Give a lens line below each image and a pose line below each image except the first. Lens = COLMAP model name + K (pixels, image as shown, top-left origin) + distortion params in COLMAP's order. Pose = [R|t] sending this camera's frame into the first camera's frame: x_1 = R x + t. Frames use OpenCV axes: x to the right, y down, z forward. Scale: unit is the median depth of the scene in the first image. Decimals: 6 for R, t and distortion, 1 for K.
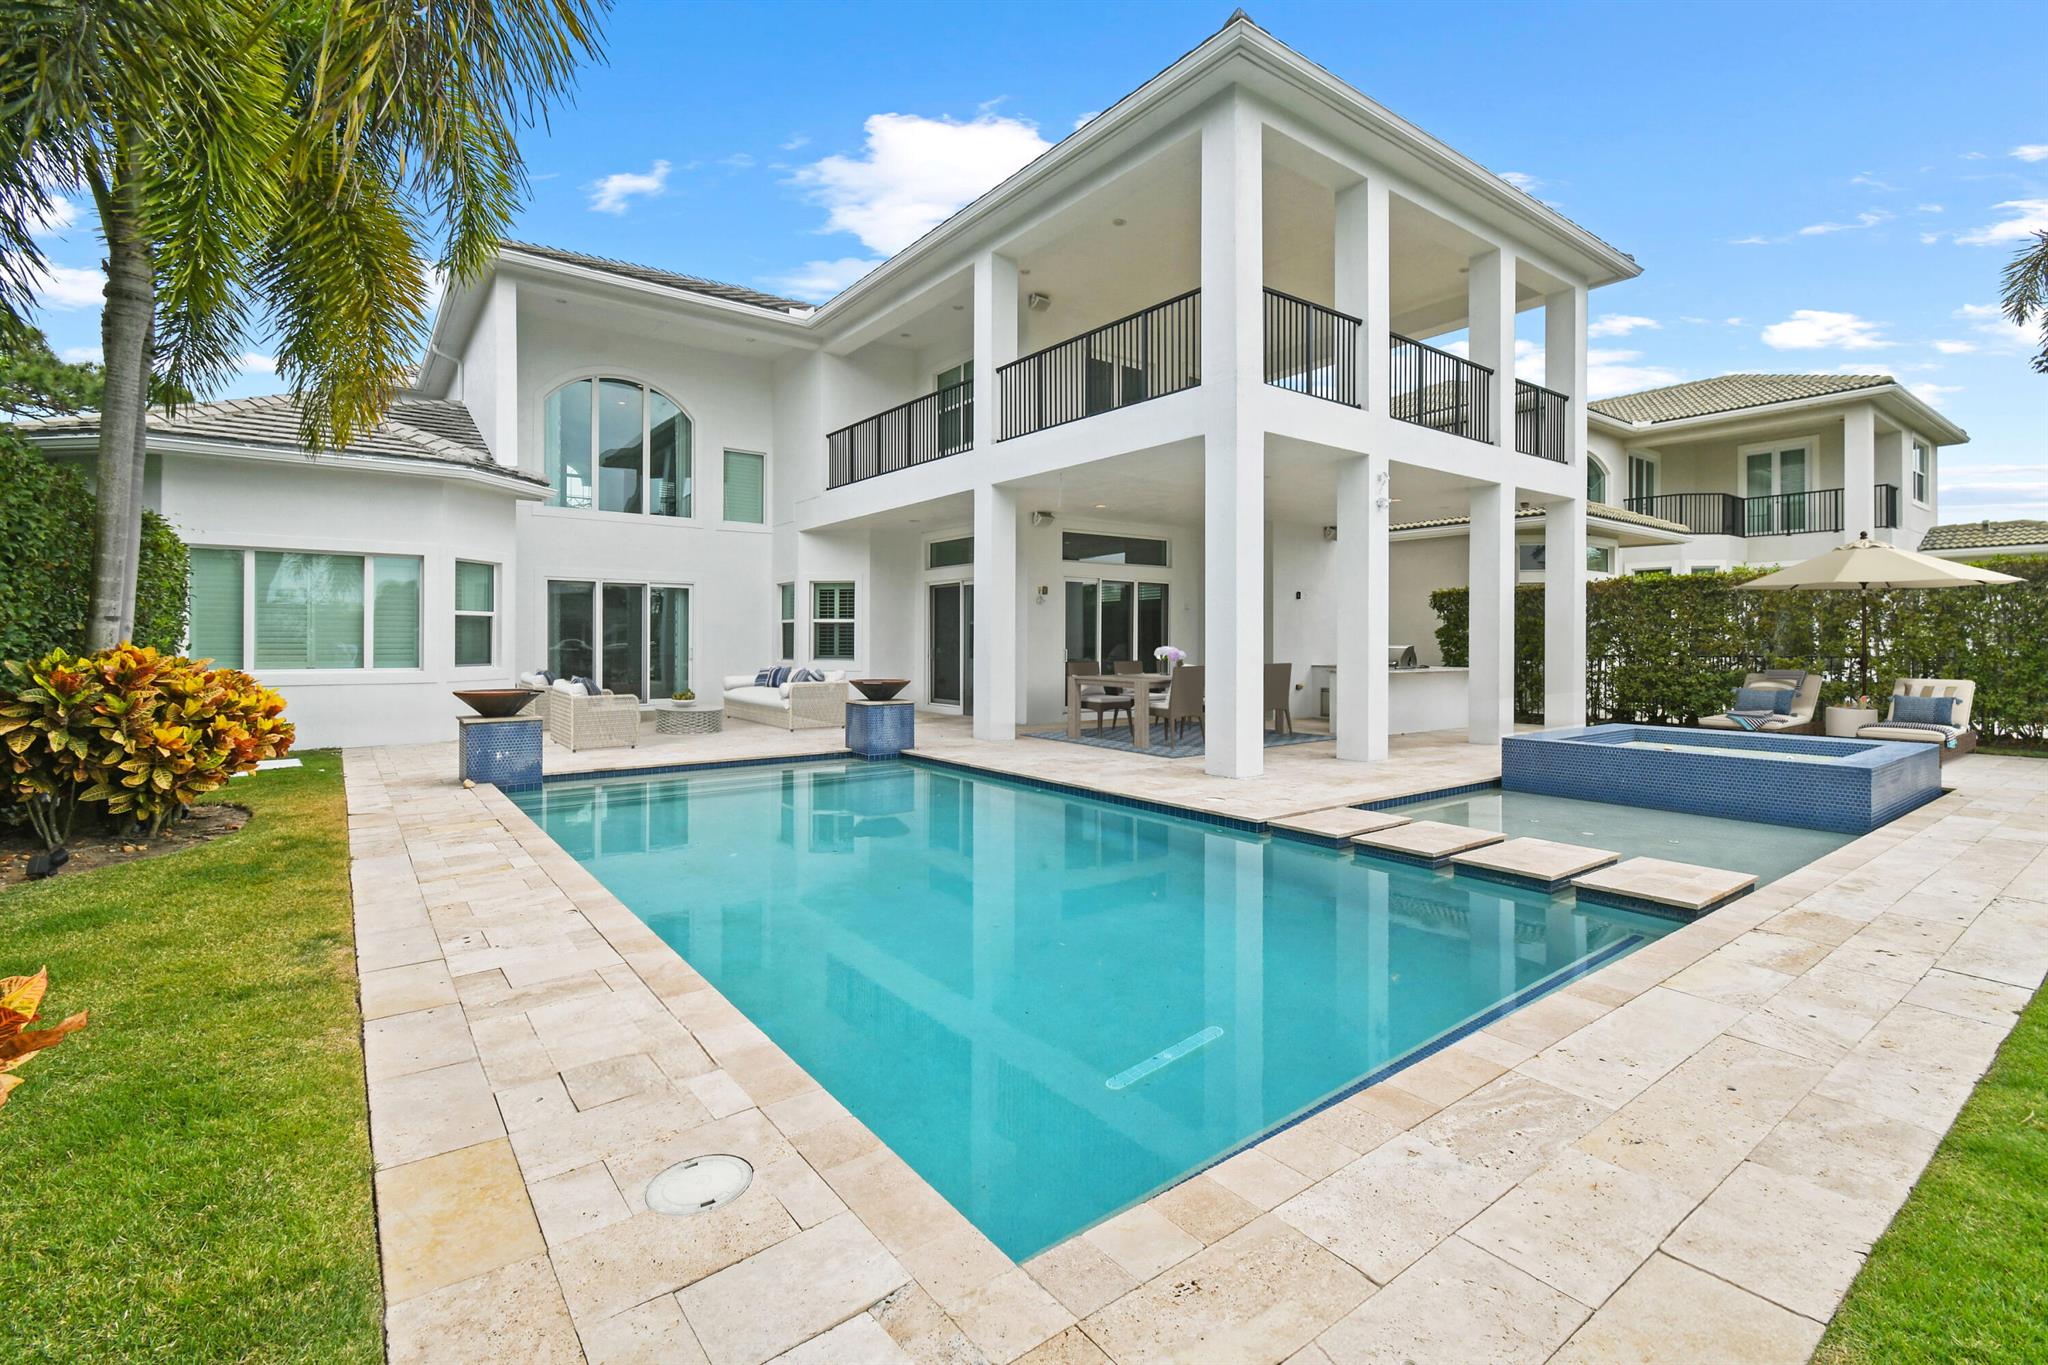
lens RADIAL K [[910.7, 0, 1079.8], [0, 910.7, 649.3], [0, 0, 1]] dist [0.000685, -0.000129]
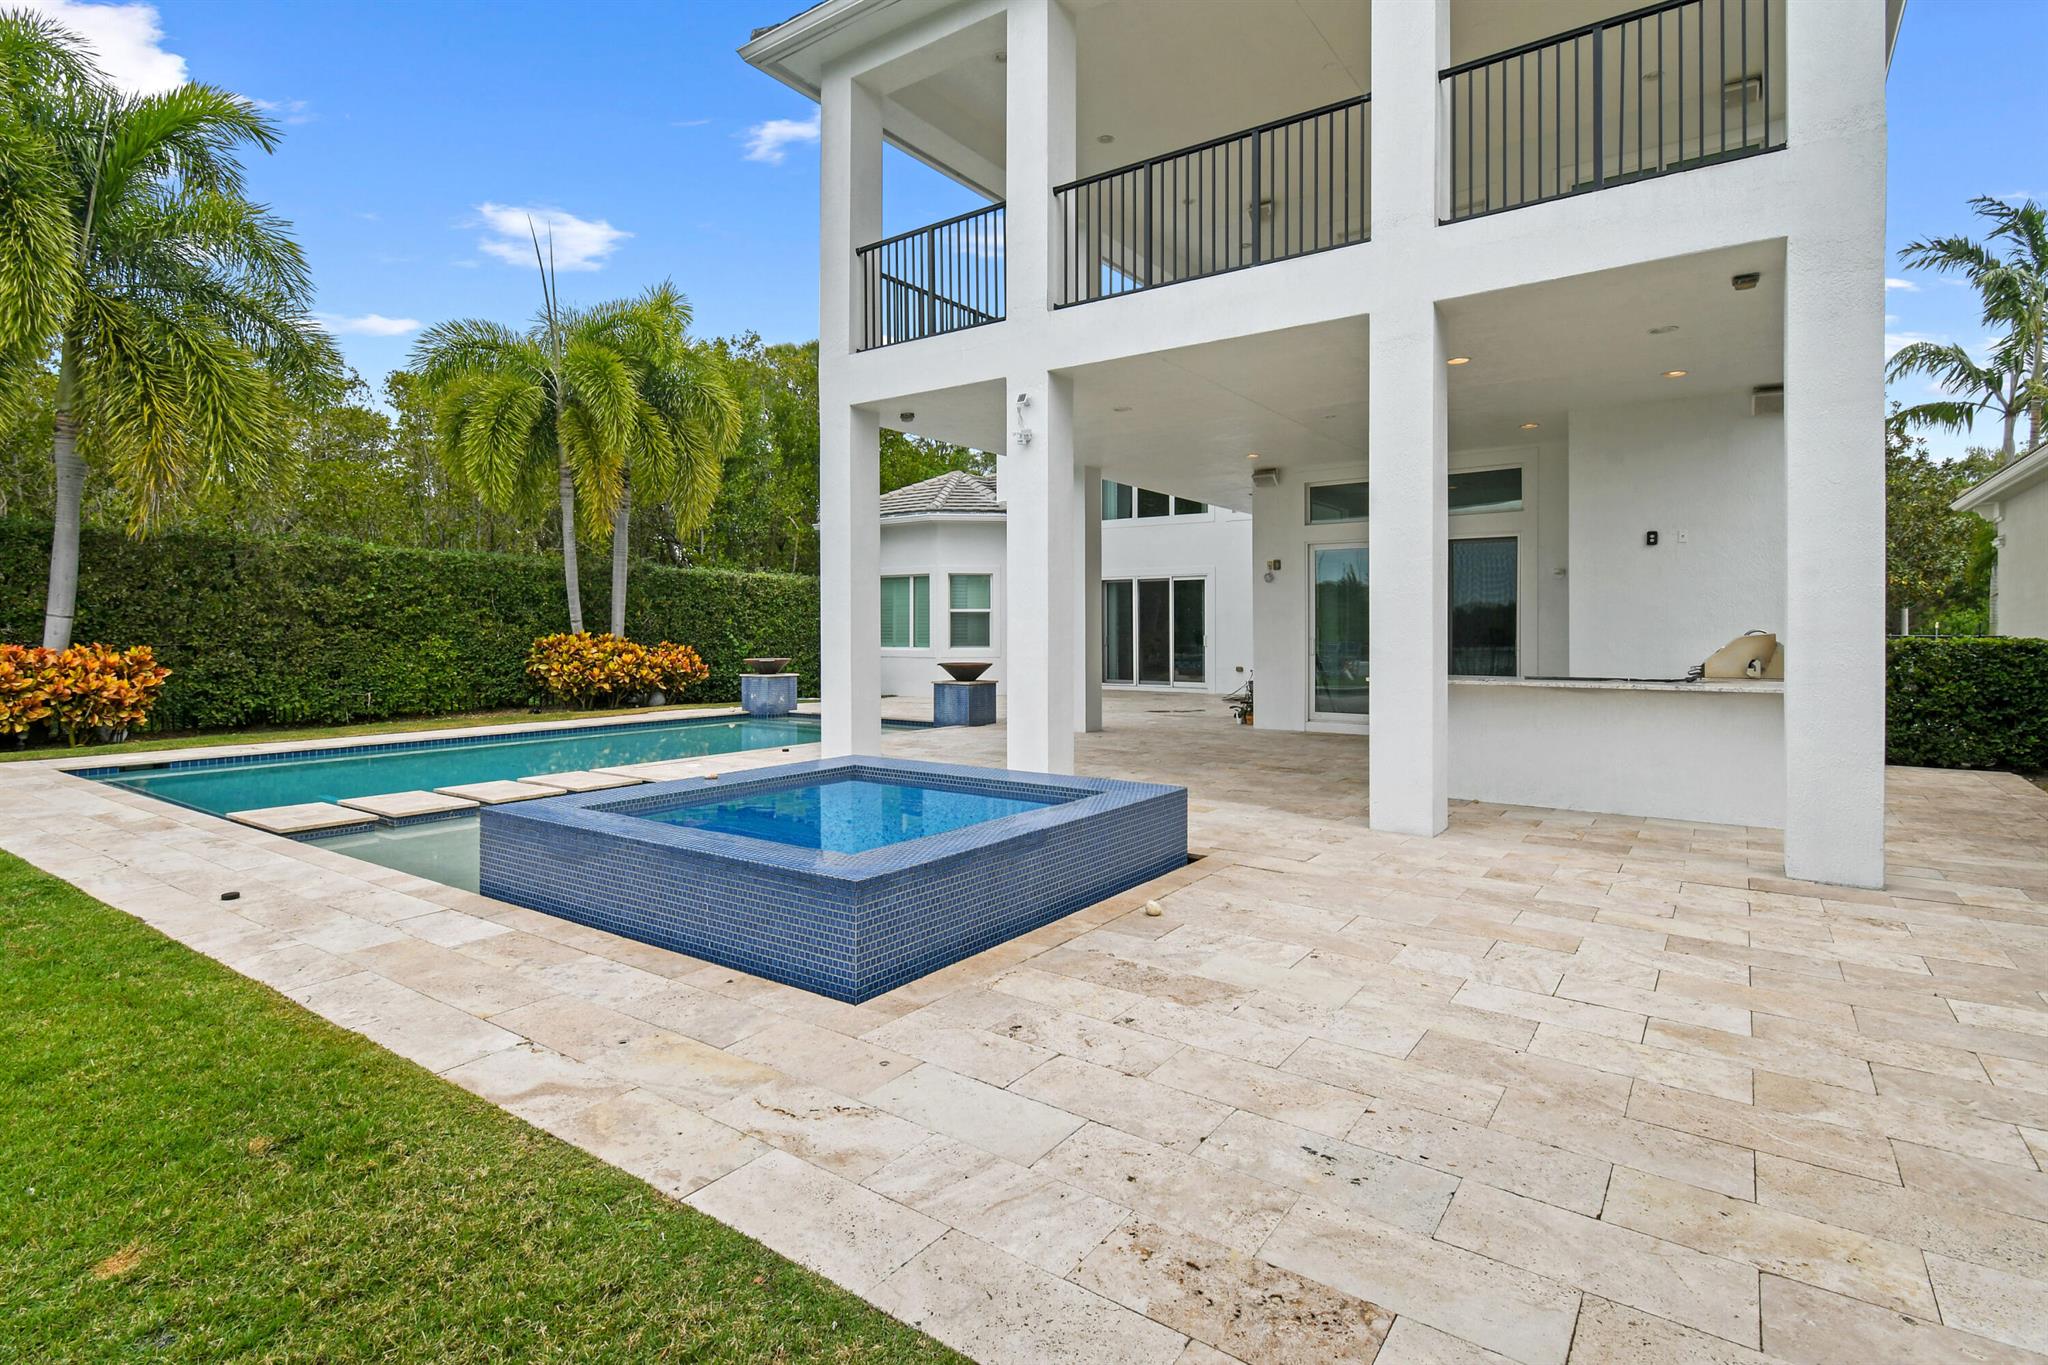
lens RADIAL K [[1011.5, 0, 1079.4], [0, 1011.5, 673.5], [0, 0, 1]] dist [0.000610, -0.000125]
pose [[0.295305, 0.037960, -0.954648, 0.924595], [-0.004081, 0.999251, 0.038471, -0.001477], [0.955394, -0.007464, 0.295239, 0.689268]]
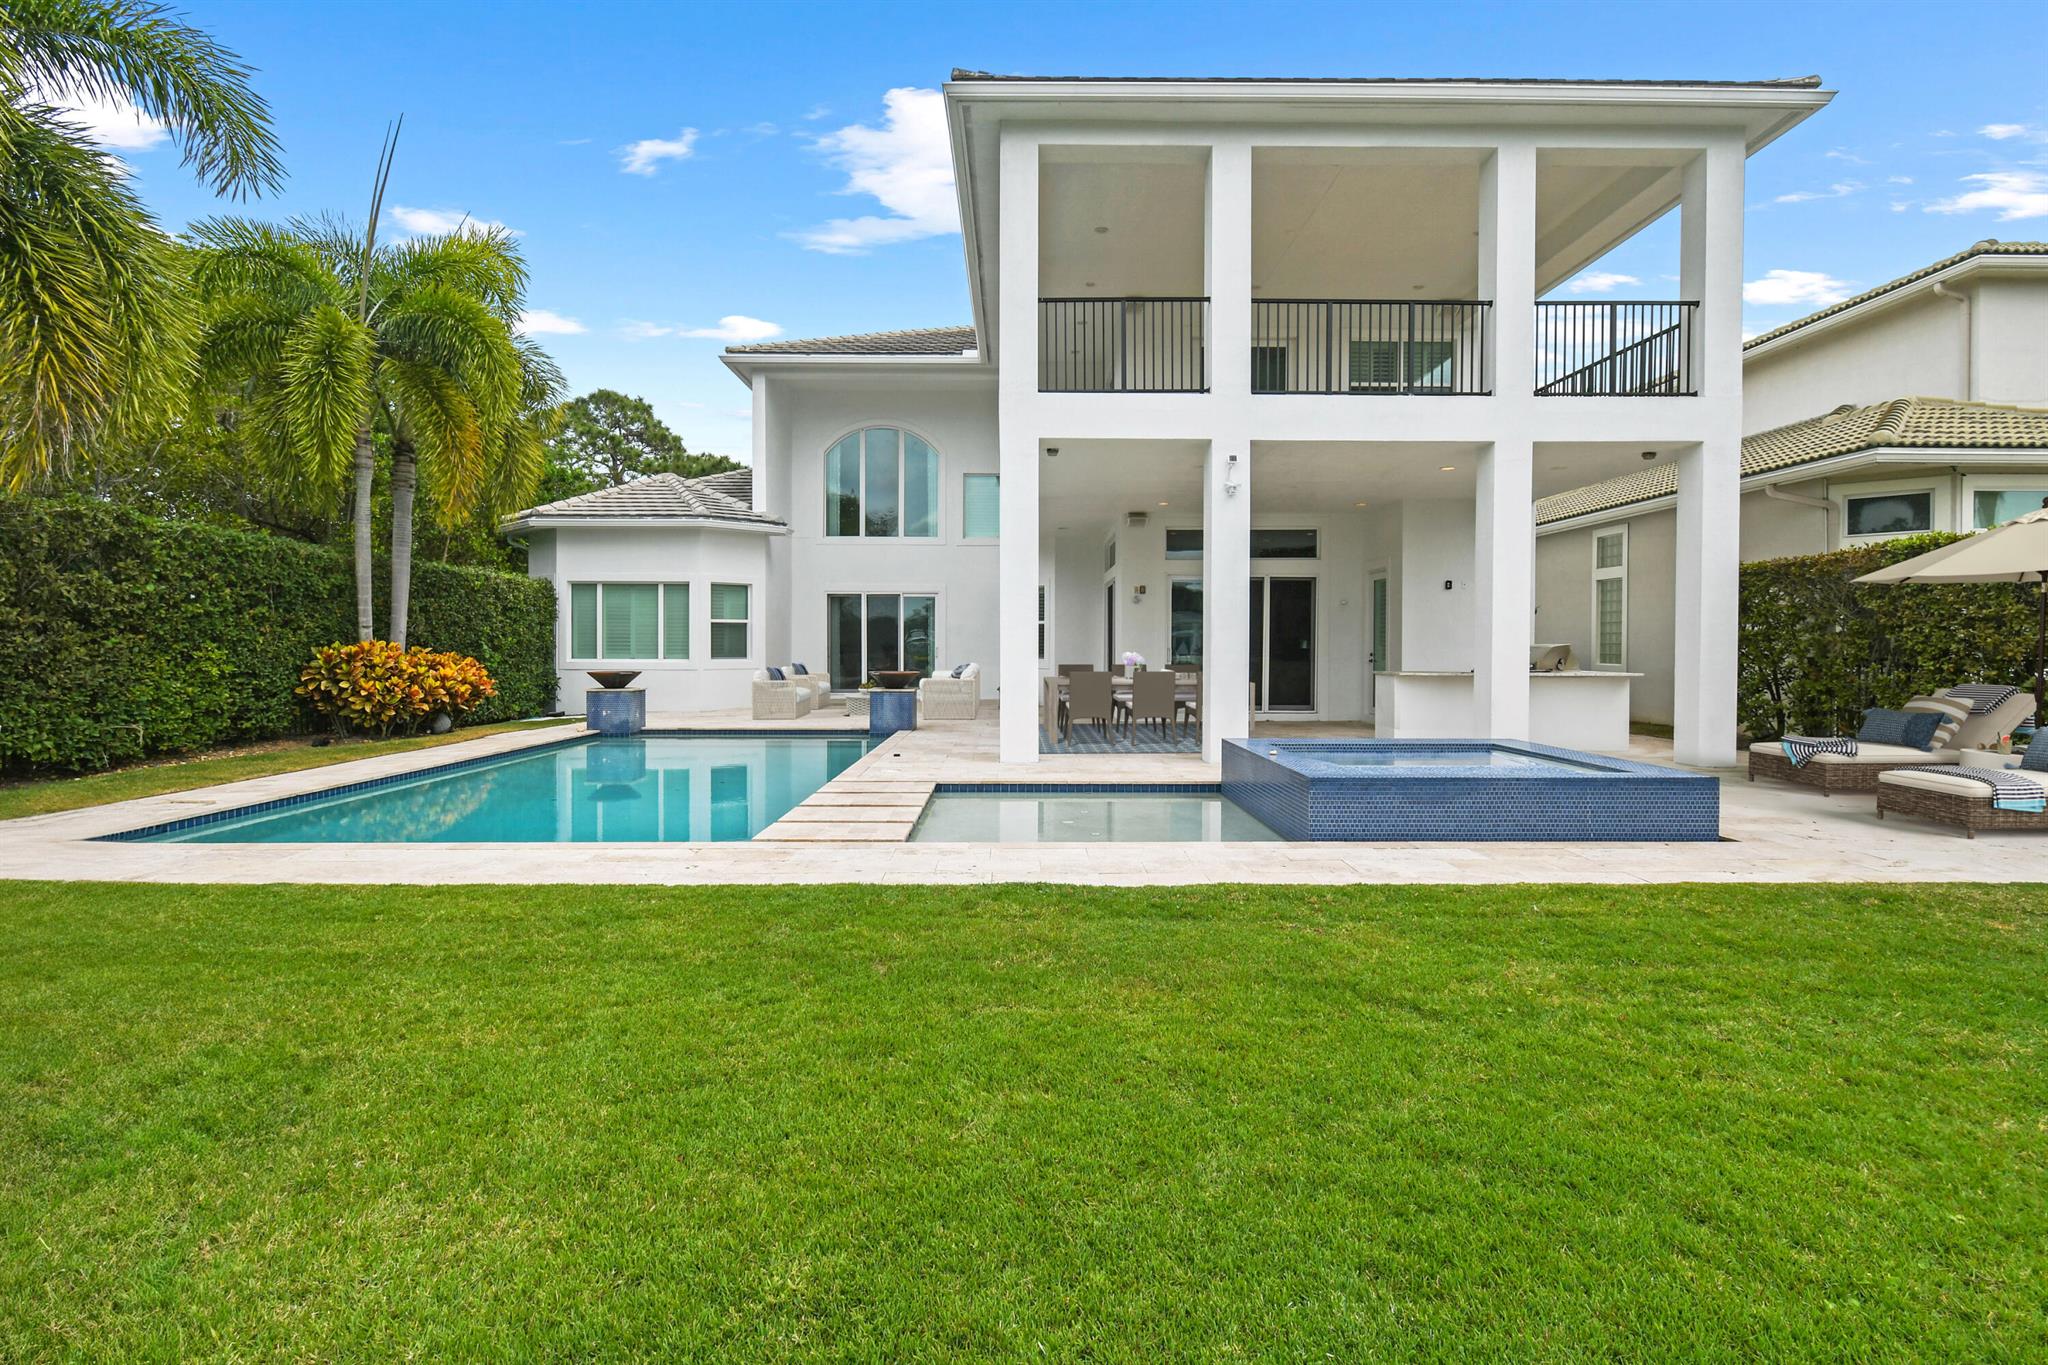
lens RADIAL K [[1011.5, 0, 1079.4], [0, 1011.5, 673.5], [0, 0, 1]] dist [0.000610, -0.000125]
pose [[0.811082, 0.015506, -0.584727, 0.687089], [-0.004391, 0.999782, 0.020422, 0.007314], [0.584916, -0.013997, 0.810973, 0.049701]]
